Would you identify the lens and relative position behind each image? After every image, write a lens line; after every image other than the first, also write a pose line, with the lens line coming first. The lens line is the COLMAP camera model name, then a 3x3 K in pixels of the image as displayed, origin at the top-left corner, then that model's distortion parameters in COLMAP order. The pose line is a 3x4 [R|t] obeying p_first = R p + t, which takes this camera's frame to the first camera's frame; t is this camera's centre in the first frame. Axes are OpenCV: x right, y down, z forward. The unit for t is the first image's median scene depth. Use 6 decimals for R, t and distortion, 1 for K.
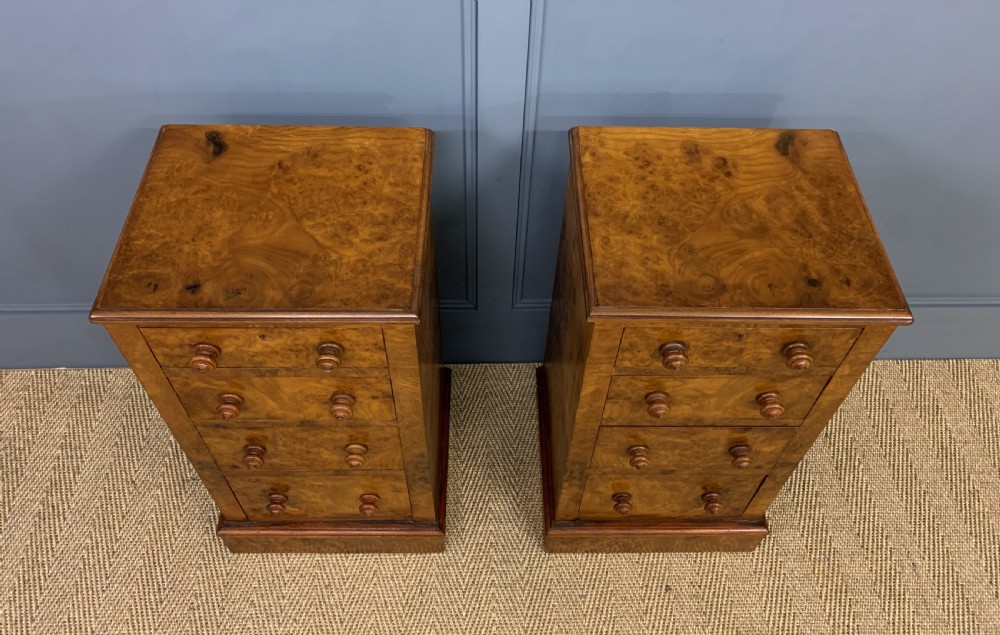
lens RADIAL K [[803.6, 0, 492.4], [0, 803.6, 294.5], [0, 0, 1]] dist [0.020286, 0.060835]
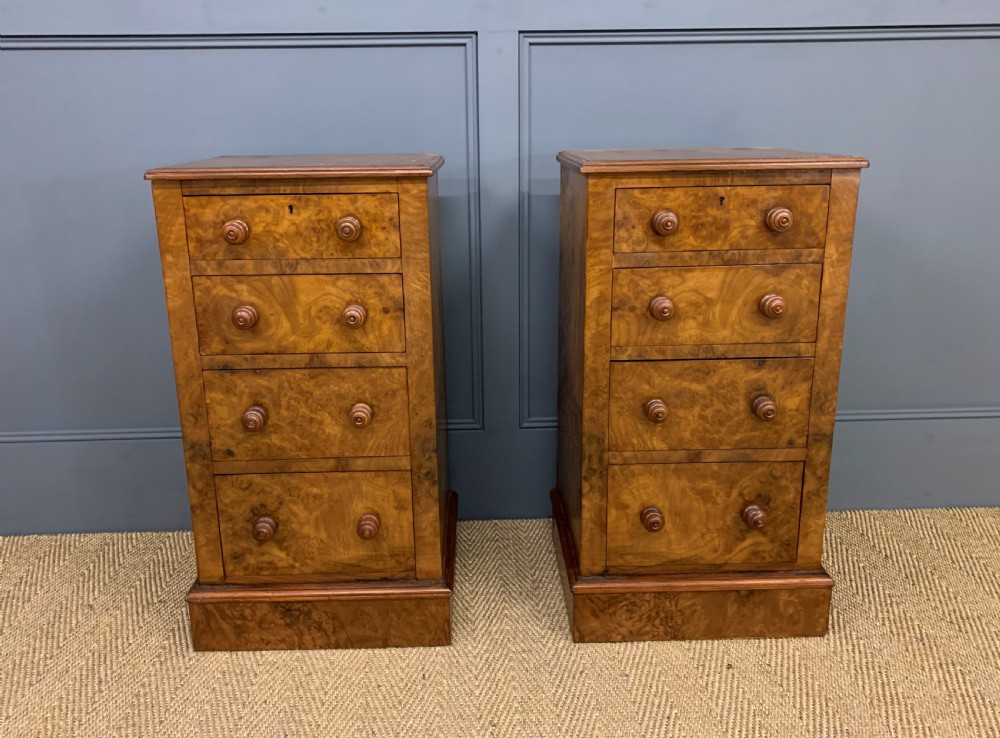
lens RADIAL K [[866.3, 0, 483.9], [0, 866.3, 354.1], [0, 0, 1]] dist [0.040694, 0.029737]
pose [[0.999461, -0.032706, -0.002676, -0.019504], [0.024687, 0.803104, -0.595327, 0.814355], [0.021620, 0.594941, 0.803479, 0.141388]]
